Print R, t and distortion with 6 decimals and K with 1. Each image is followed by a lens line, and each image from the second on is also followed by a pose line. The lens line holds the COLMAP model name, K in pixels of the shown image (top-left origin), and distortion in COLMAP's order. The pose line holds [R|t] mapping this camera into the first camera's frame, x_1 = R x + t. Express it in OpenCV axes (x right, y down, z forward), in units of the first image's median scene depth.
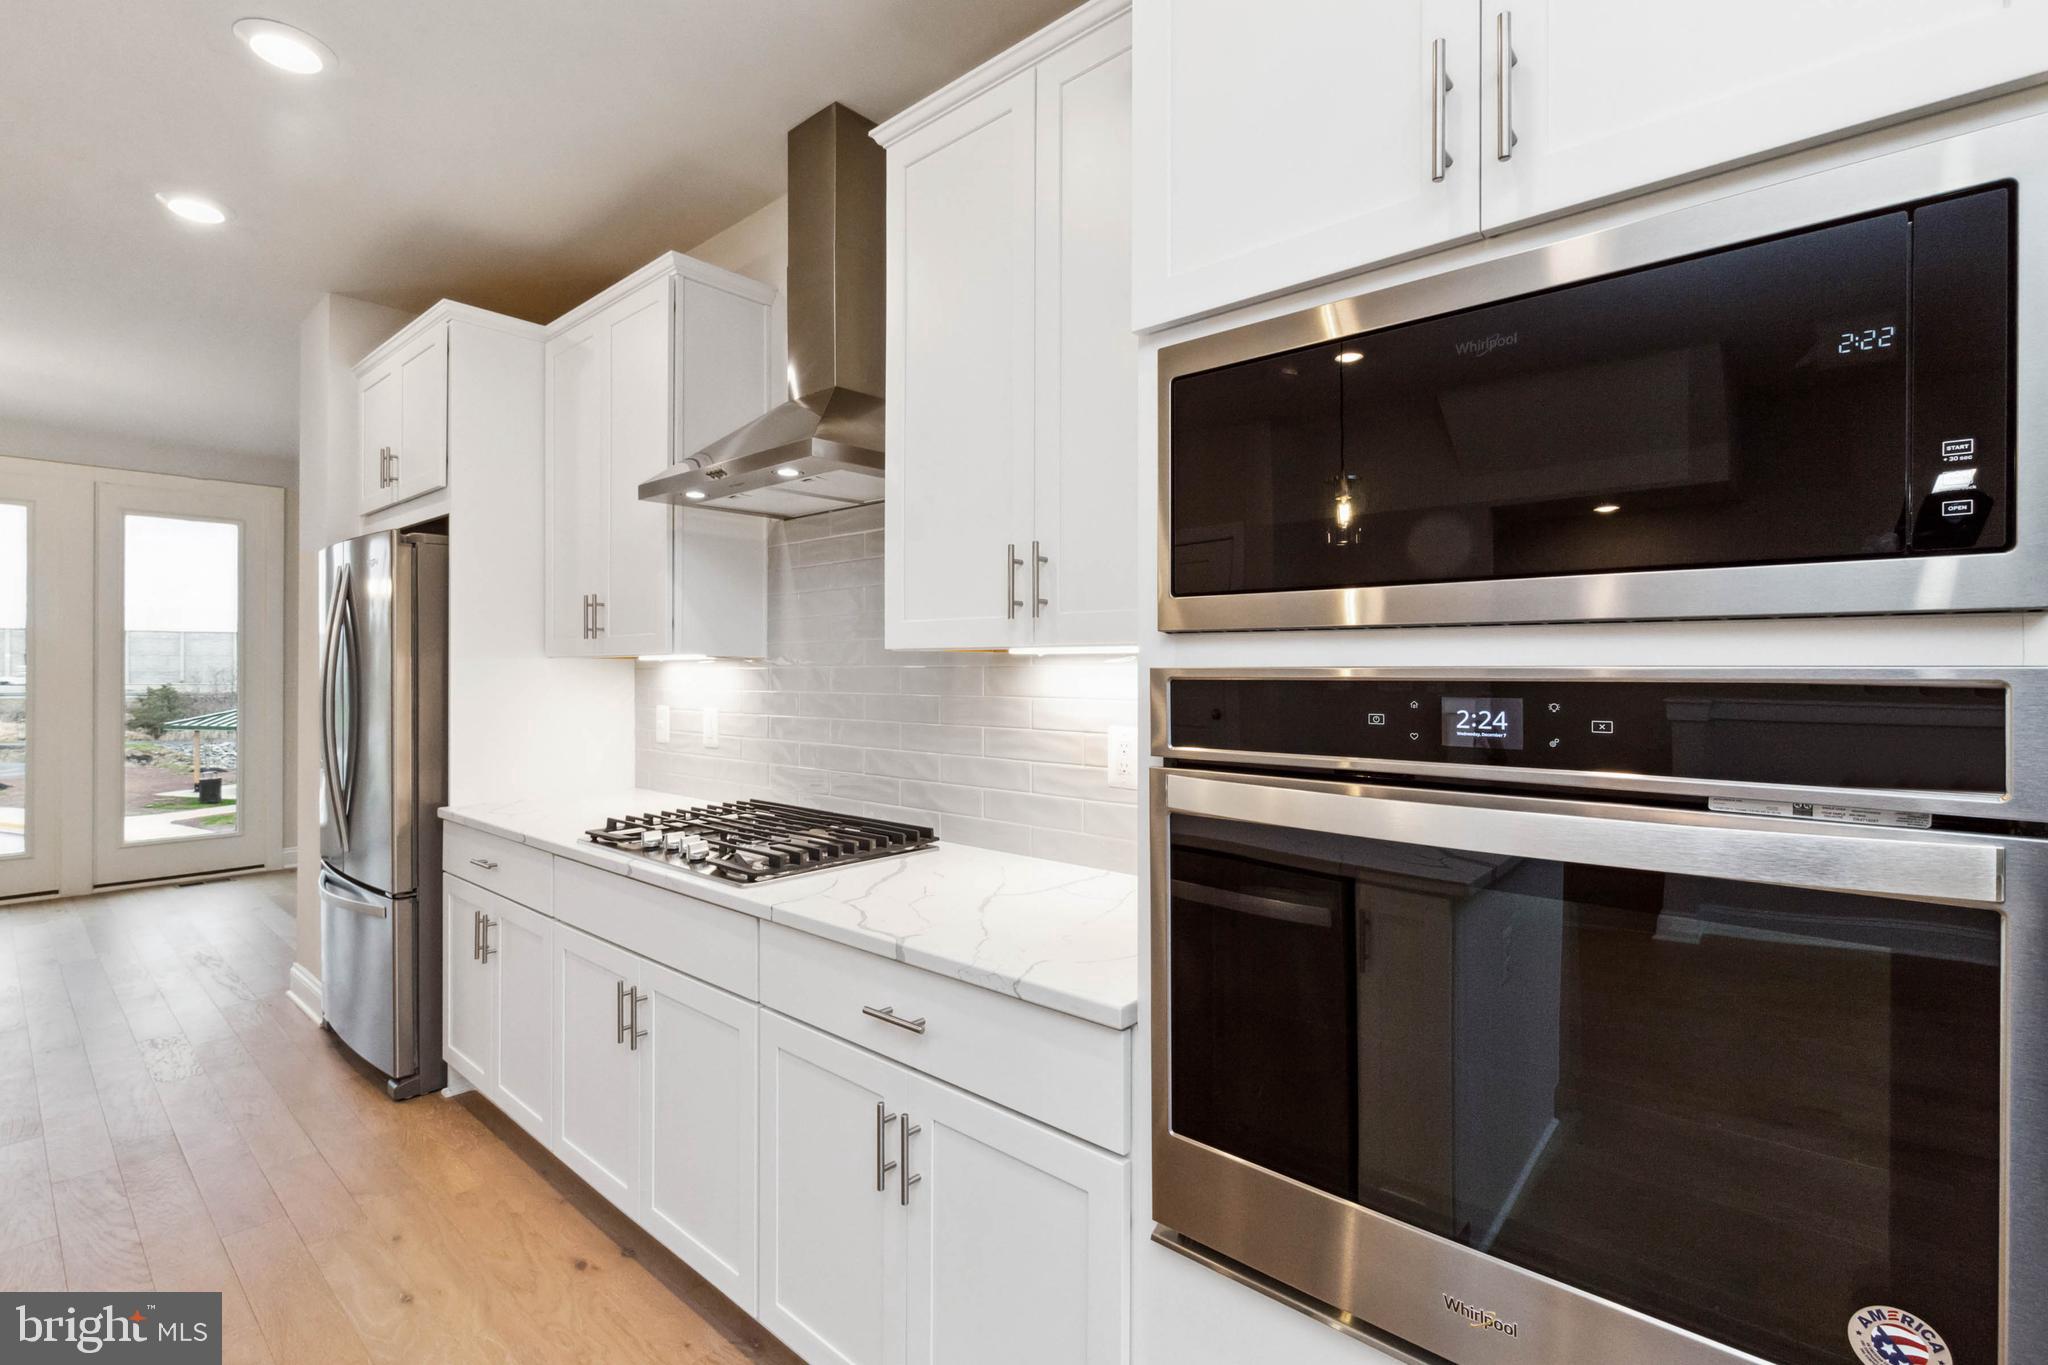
lens RADIAL K [[949.3, 0, 1023.9], [0, 949.3, 674.0], [0, 0, 1]] dist [-0.001026, -0.000183]
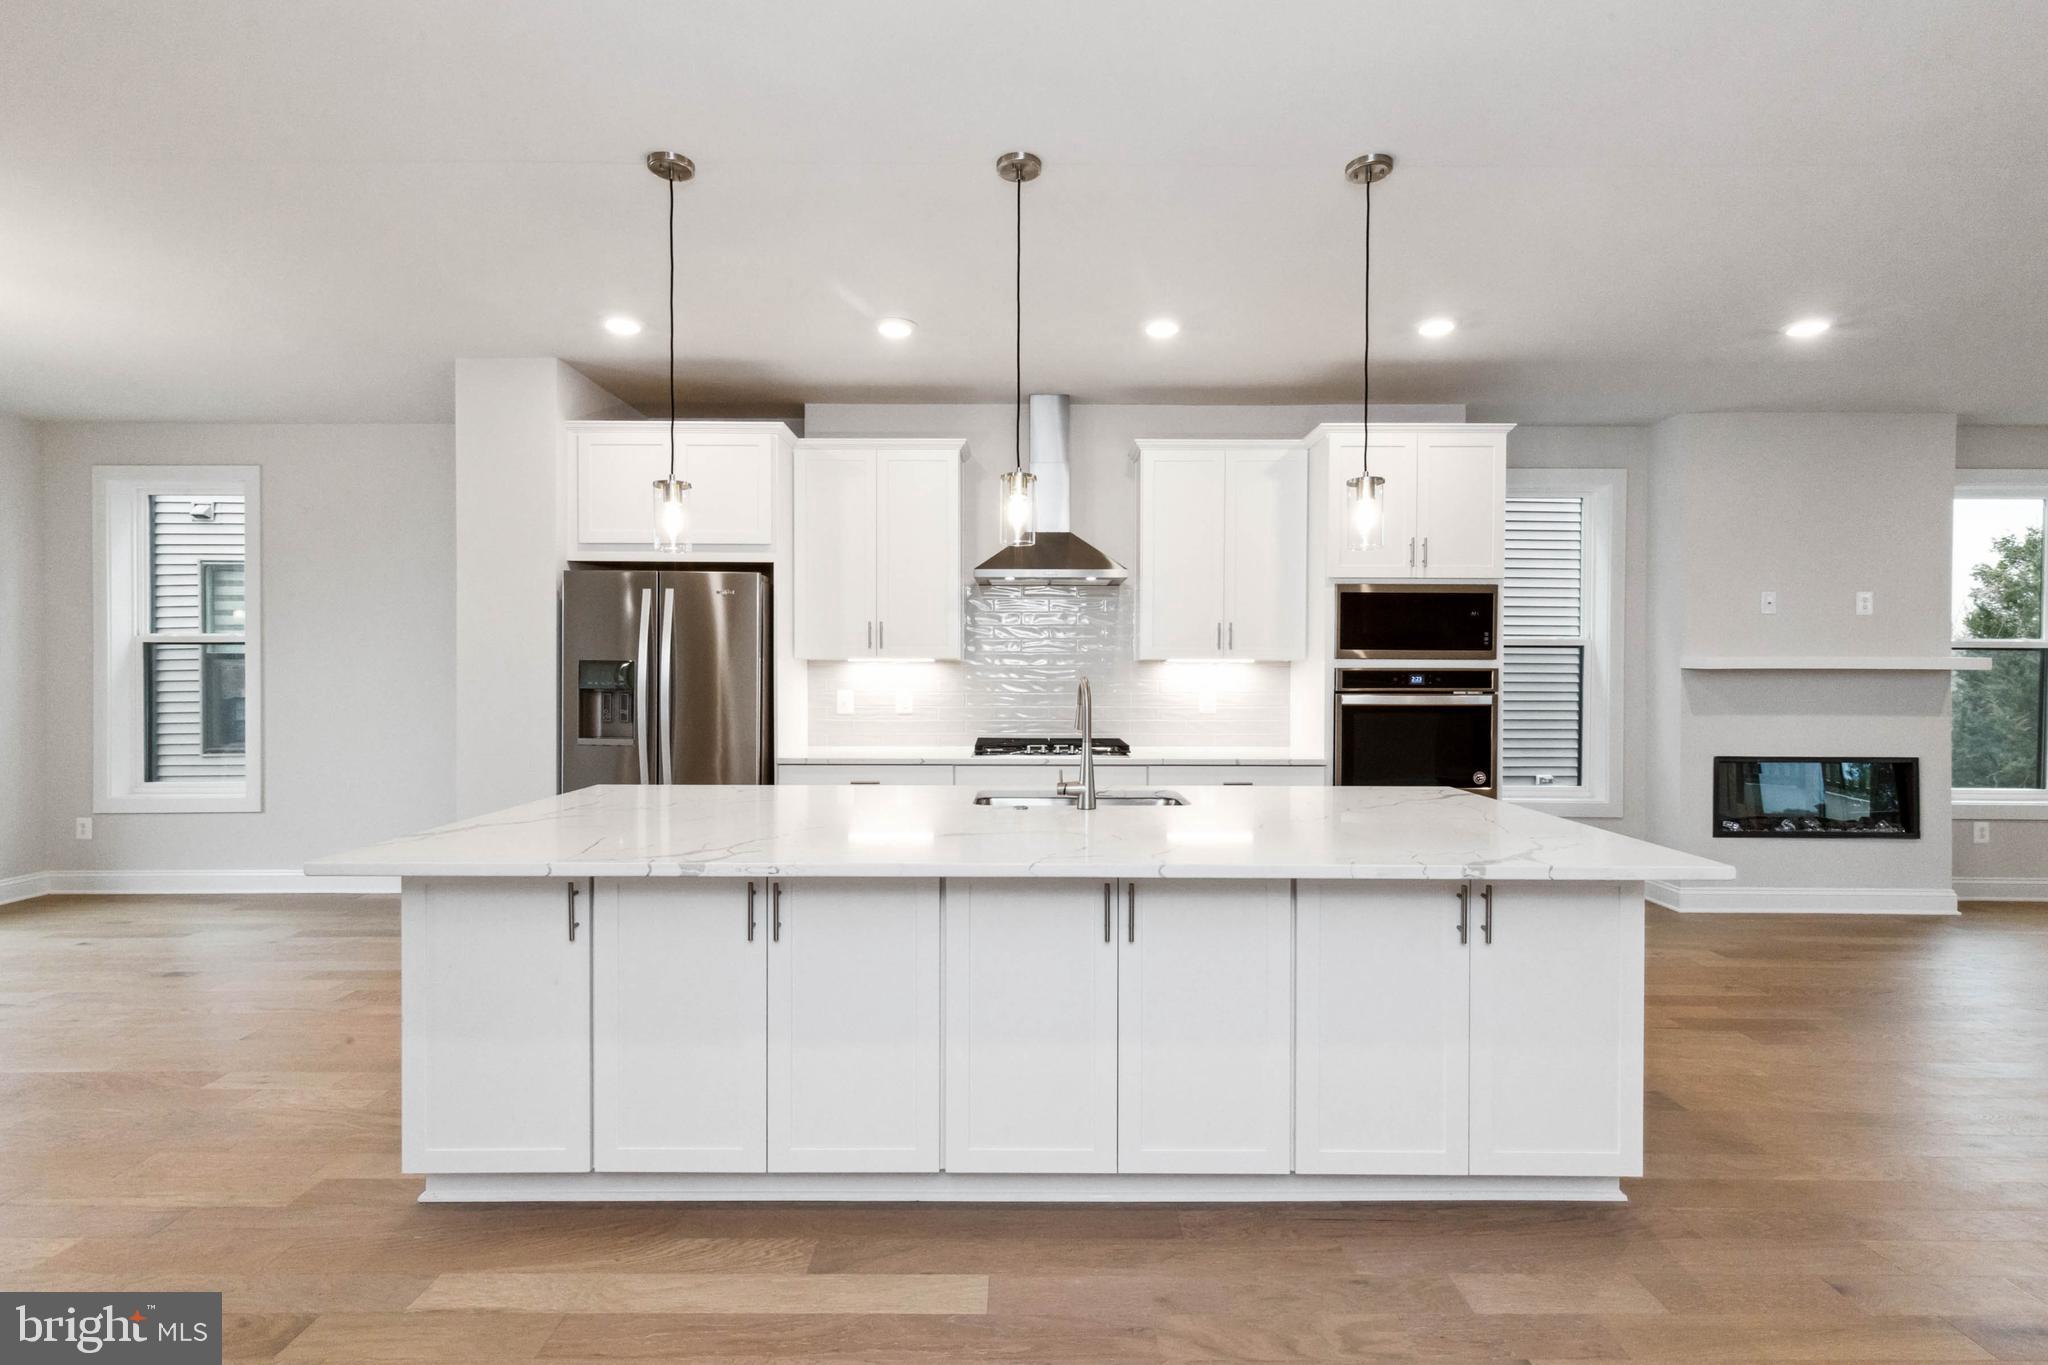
lens RADIAL K [[930.8, 0, 1030.6], [0, 930.8, 688.7], [0, 0, 1]] dist [0.002467, 0.000118]
pose [[0.737594, -0.016640, 0.675040, -1.929776], [0.002456, 0.999756, 0.021961, -0.004535], [-0.675241, -0.014541, 0.737454, -0.538449]]
